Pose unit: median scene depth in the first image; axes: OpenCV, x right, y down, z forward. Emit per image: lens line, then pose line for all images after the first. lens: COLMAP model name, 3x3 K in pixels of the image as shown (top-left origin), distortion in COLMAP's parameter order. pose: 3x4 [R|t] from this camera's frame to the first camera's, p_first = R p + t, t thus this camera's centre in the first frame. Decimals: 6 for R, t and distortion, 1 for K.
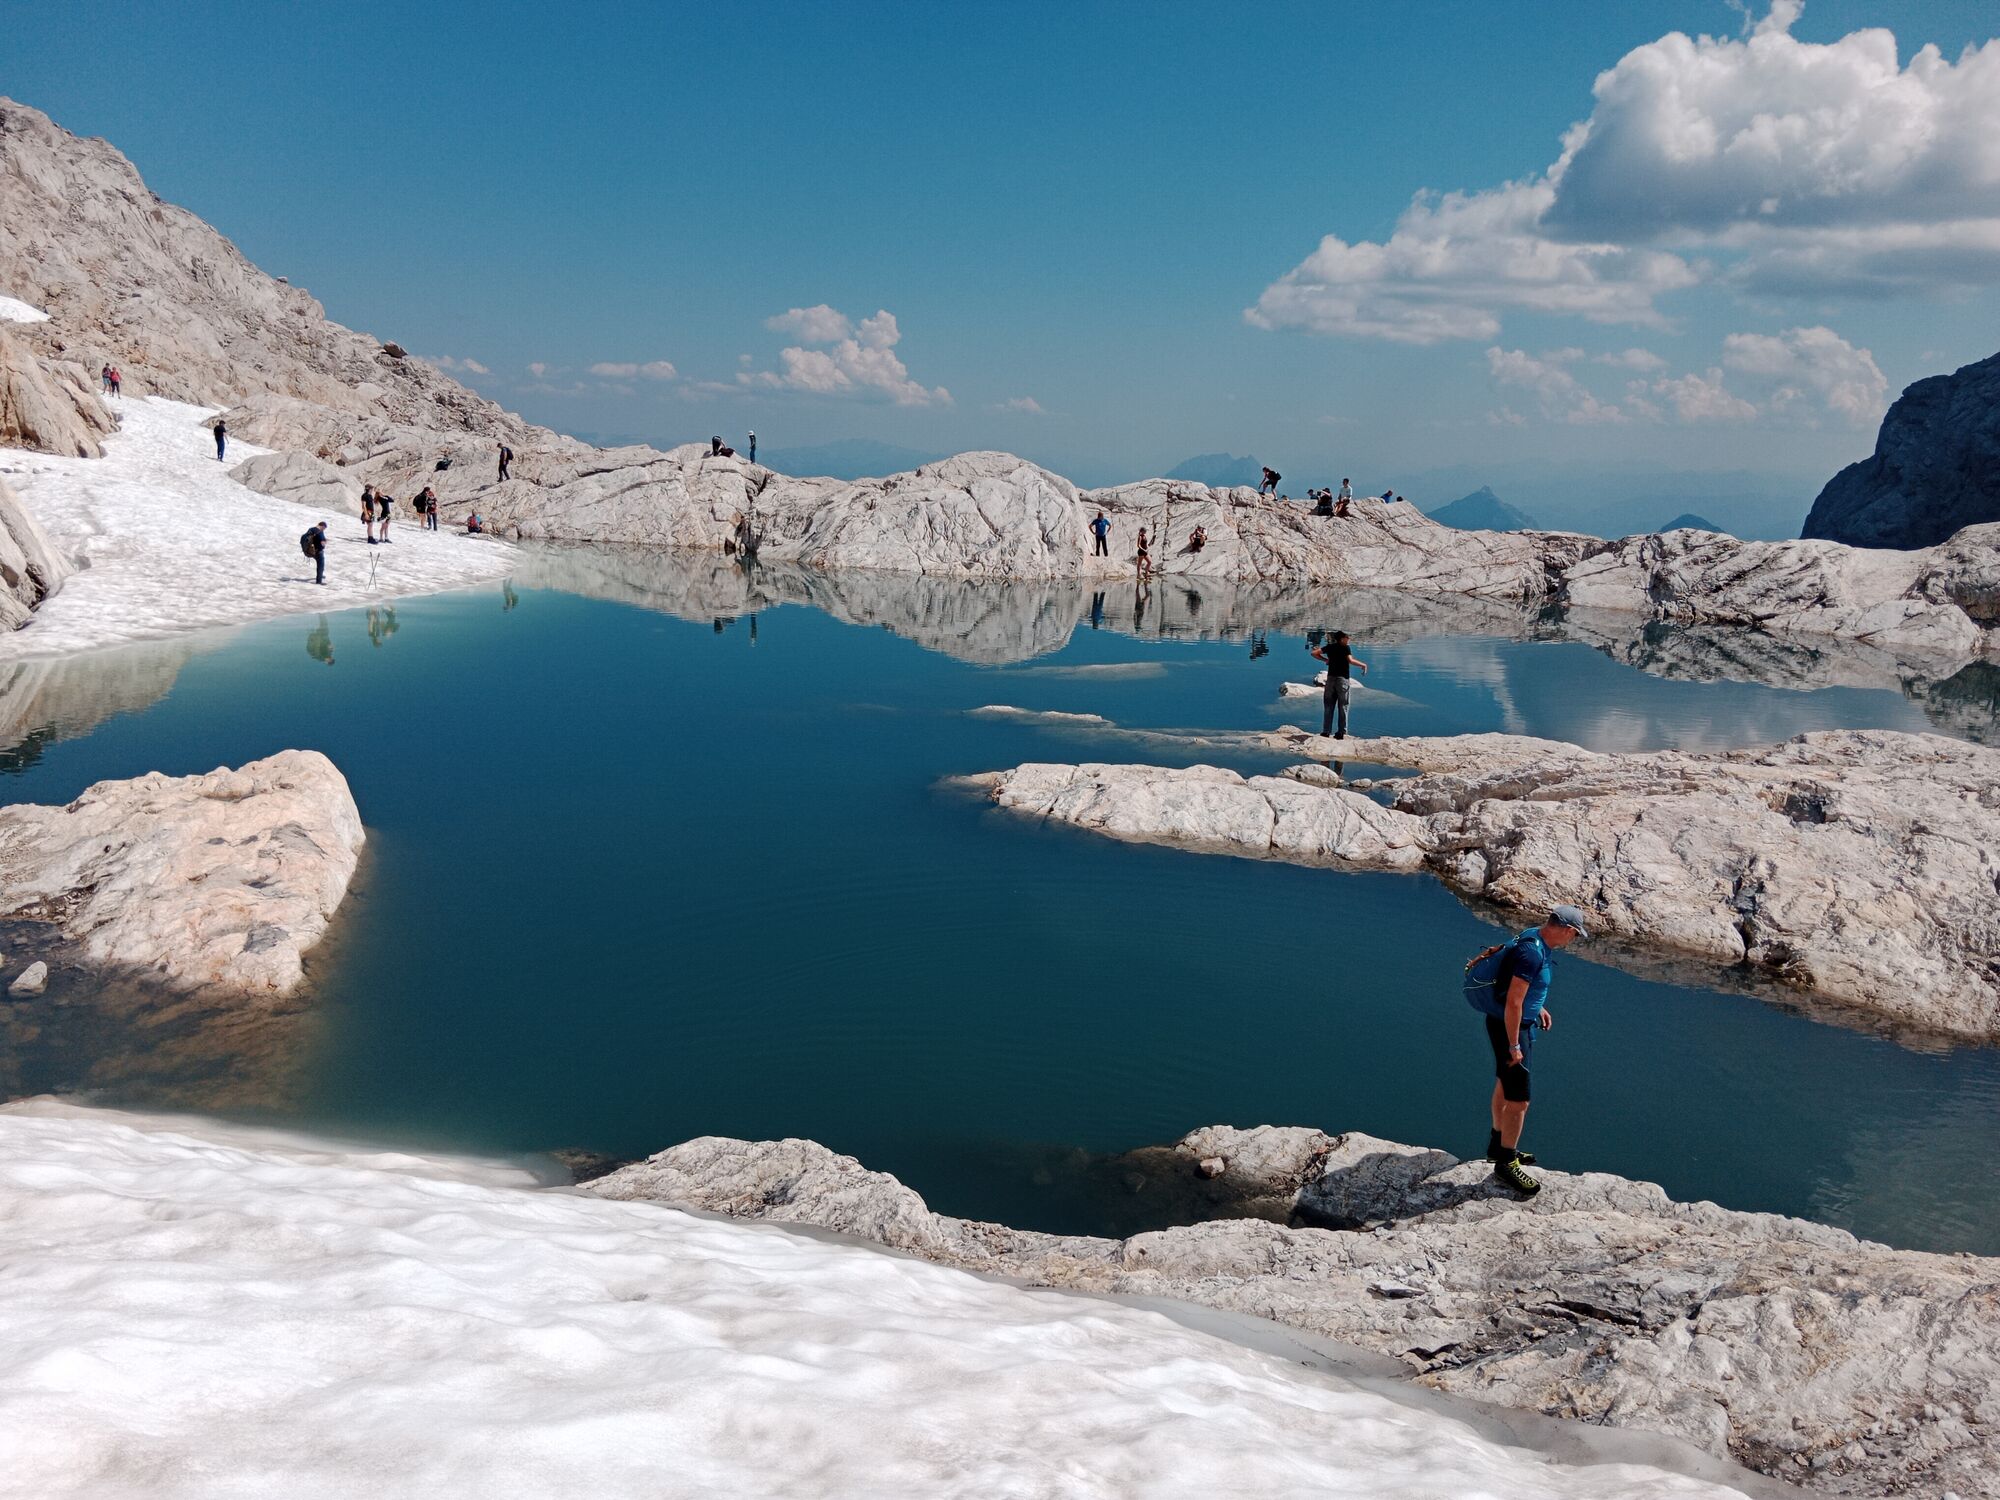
lens RADIAL K [[1556.4, 0, 1008.6], [0, 1556.4, 755.1], [0, 0, 1]] dist [0.068820, -0.119255]
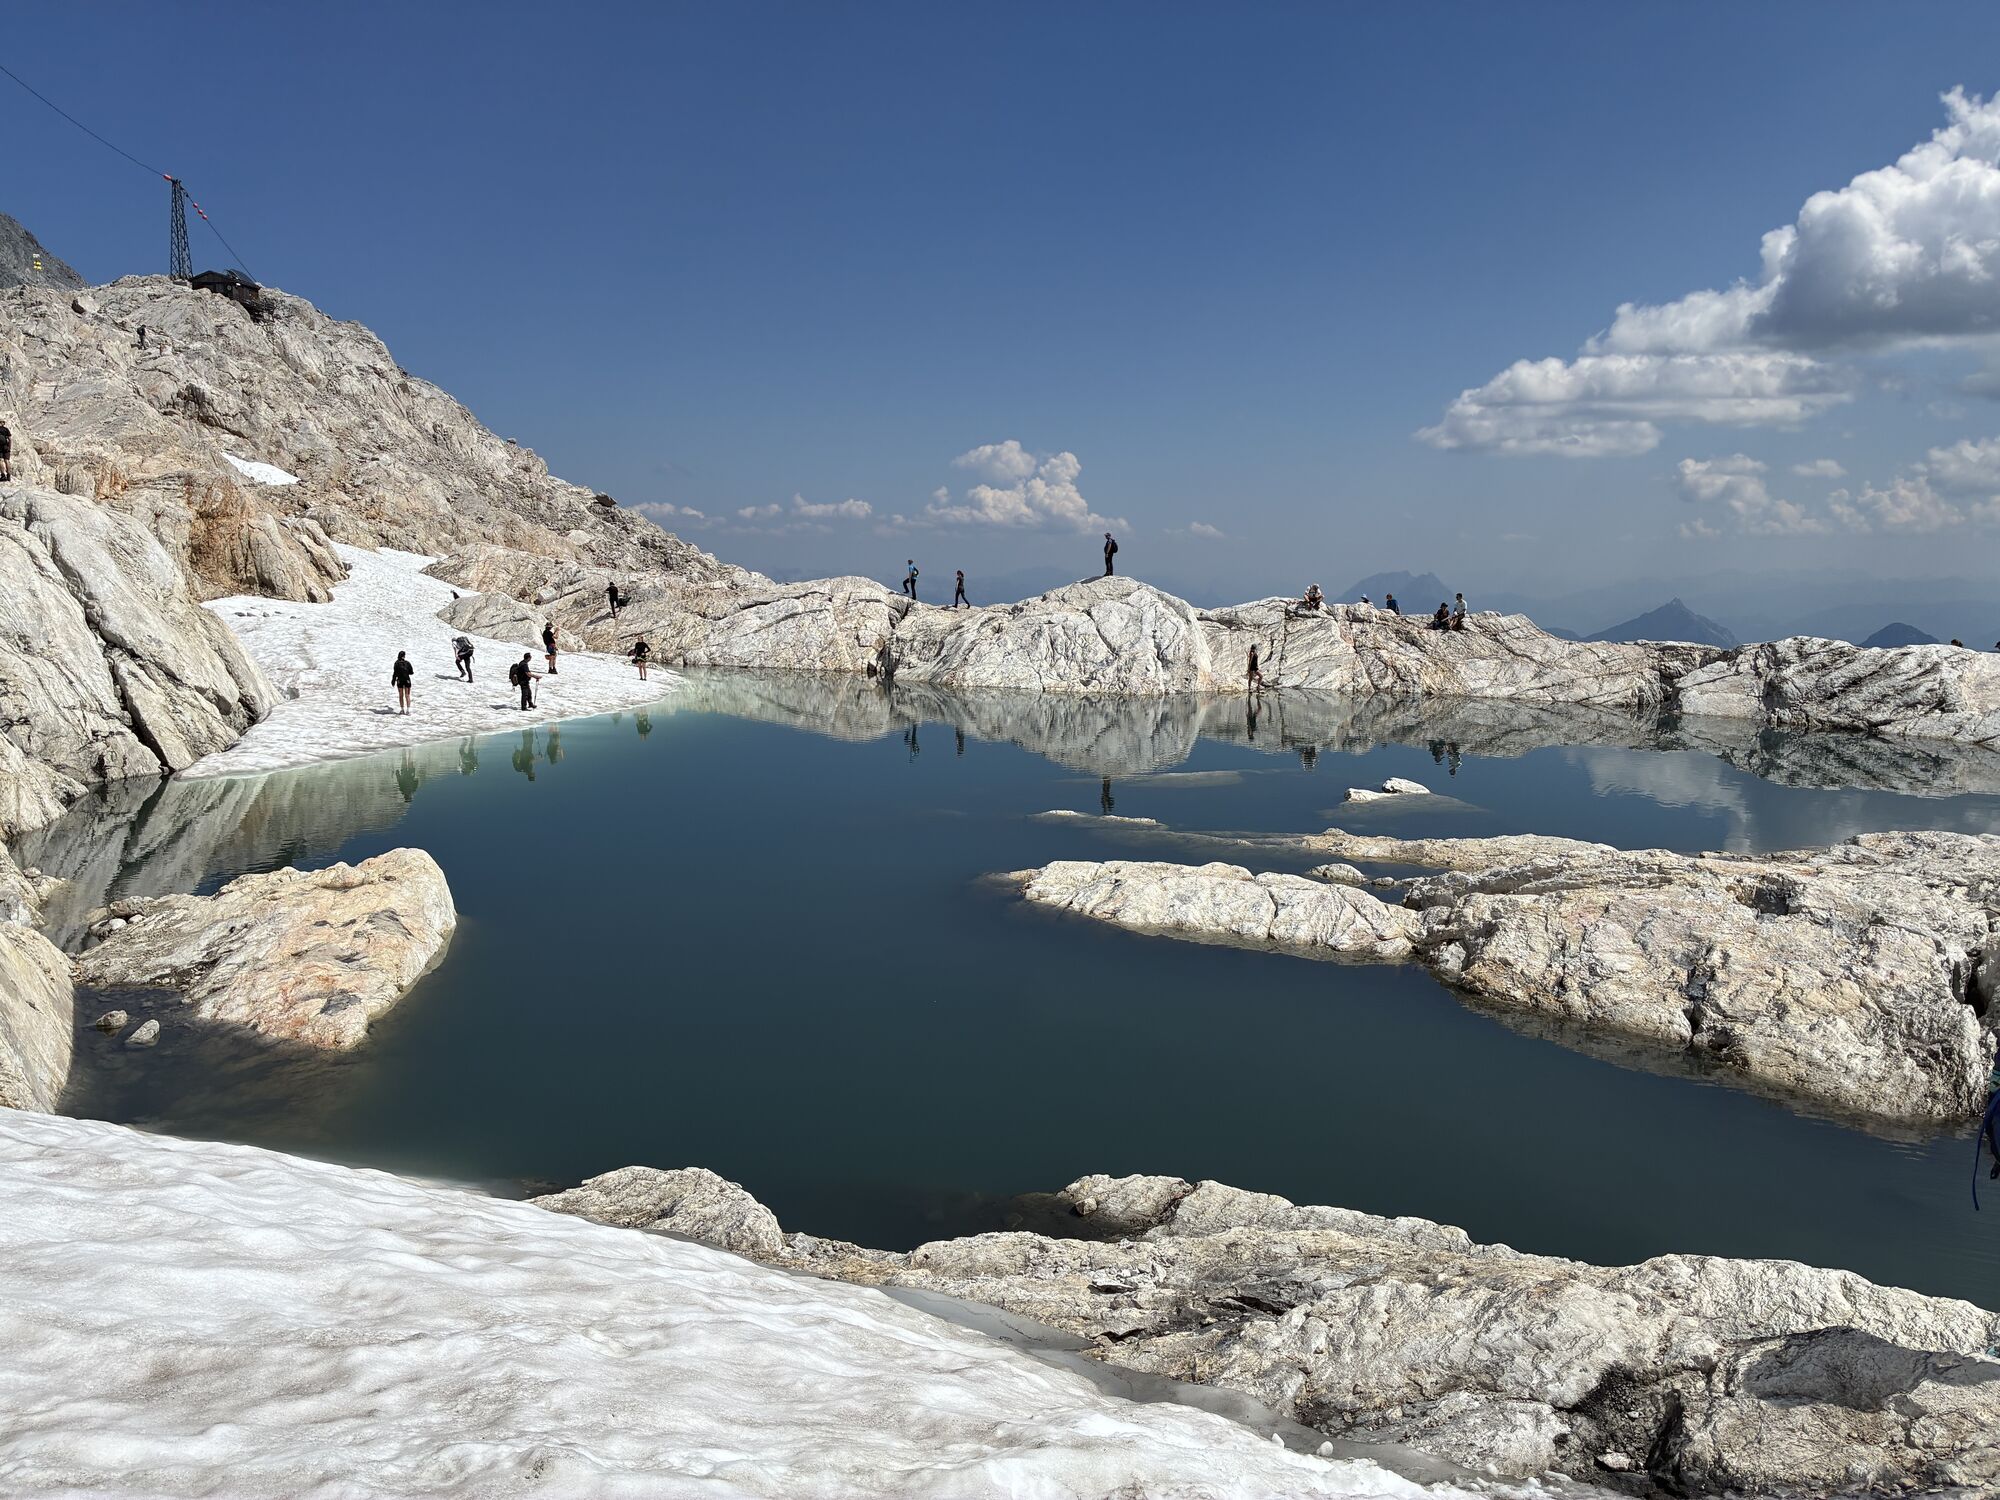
lens RADIAL K [[1527.5, 0, 999.7], [0, 1527.5, 750.6], [0, 0, 1]] dist [0.021174, -0.010642]
pose [[0.991437, -0.010203, -0.130189, 0.100744], [-0.000145, 0.996856, -0.079230, 0.011391], [0.130588, 0.078570, 0.988318, -0.050679]]
